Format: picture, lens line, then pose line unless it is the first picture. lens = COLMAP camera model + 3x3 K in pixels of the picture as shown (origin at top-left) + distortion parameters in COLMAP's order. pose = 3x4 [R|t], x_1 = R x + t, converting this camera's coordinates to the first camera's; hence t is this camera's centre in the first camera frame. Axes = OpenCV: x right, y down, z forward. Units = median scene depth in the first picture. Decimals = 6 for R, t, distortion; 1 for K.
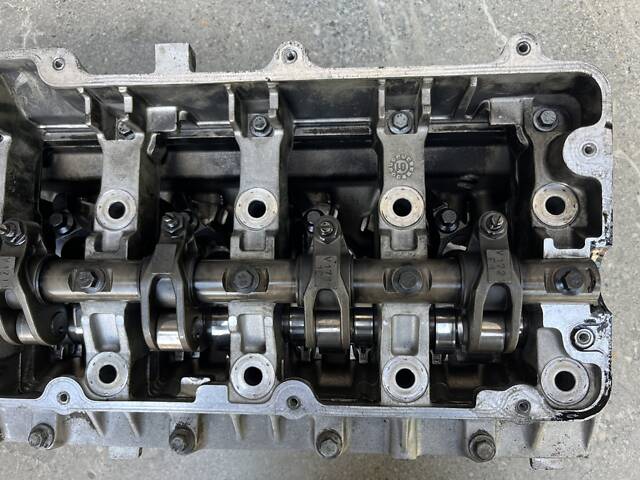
lens RADIAL K [[492.0, 0, 322.5], [0, 492.0, 241.8], [0, 0, 1]] dist [0.046395, -0.084655]
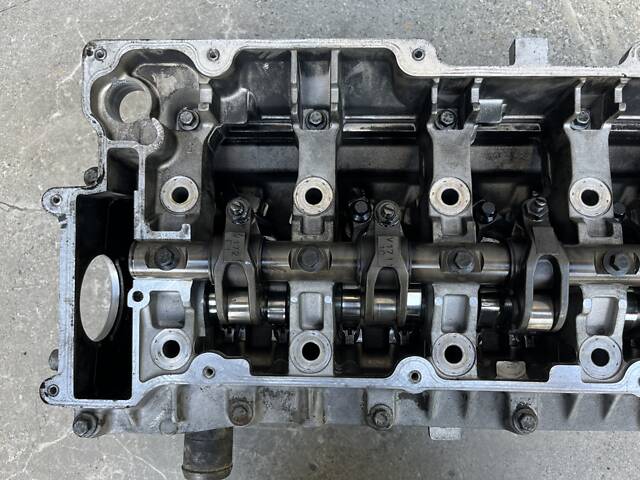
lens RADIAL K [[492.0, 0, 297.1], [0, 492.0, 245.4], [0, 0, 1]] dist [0.046395, -0.084655]
pose [[0.999379, 0.017109, 0.030816, -0.710433], [-0.016279, 0.999503, -0.026992, 0.065715], [-0.031262, 0.026473, 0.999161, -0.020608]]
